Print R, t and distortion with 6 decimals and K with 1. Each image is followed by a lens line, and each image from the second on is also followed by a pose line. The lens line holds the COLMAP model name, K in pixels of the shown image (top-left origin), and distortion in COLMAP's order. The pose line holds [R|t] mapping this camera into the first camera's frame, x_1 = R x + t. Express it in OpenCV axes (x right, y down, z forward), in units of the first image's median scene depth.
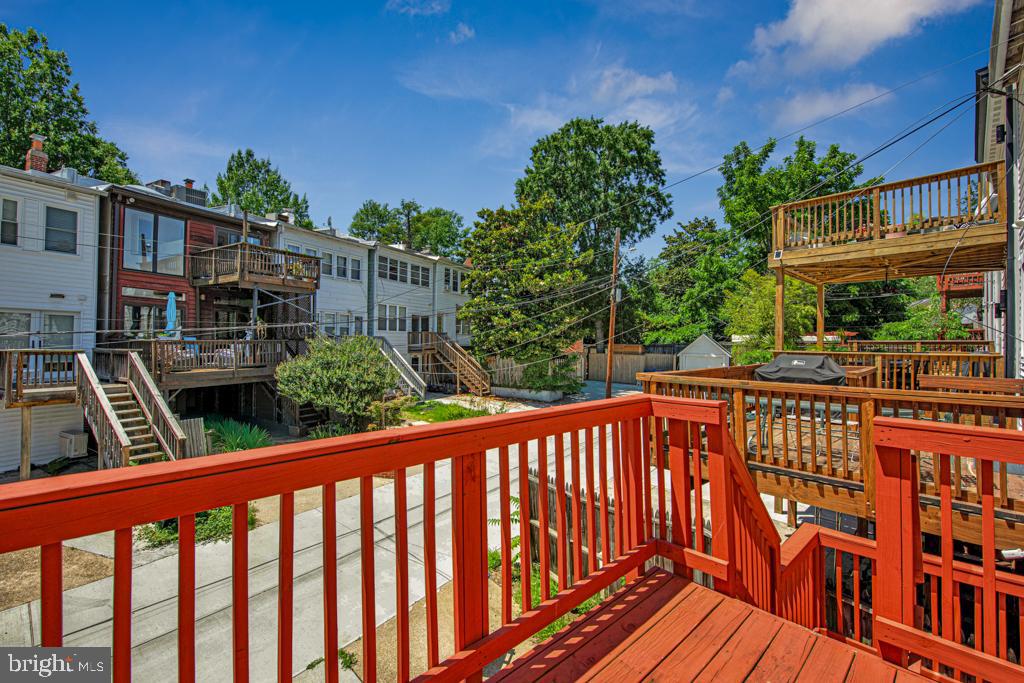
lens RADIAL K [[428.8, 0, 514.2], [0, 428.8, 346.8], [0, 0, 1]] dist [-0.002483, -0.000336]
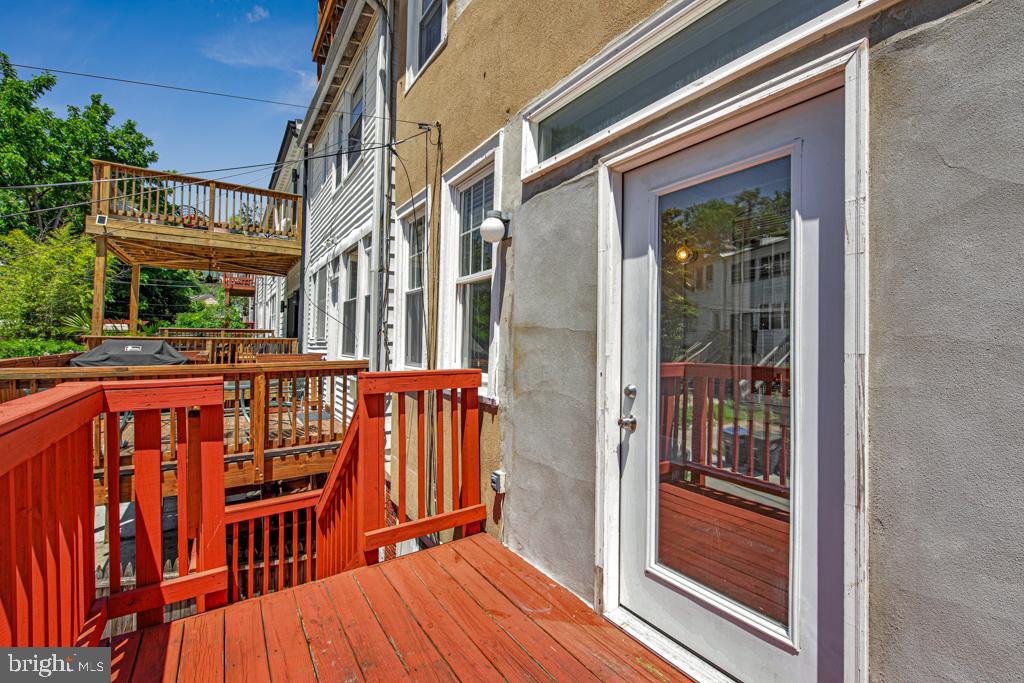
lens RADIAL K [[423.1, 0, 515.4], [0, 423.1, 337.9], [0, 0, 1]] dist [-0.011634, -0.003162]
pose [[0.144307, -0.000358, 0.989533, -0.070612], [0.001557, 0.999999, 0.000135, 0.015615], [-0.989532, 0.001521, 0.144307, 0.092941]]
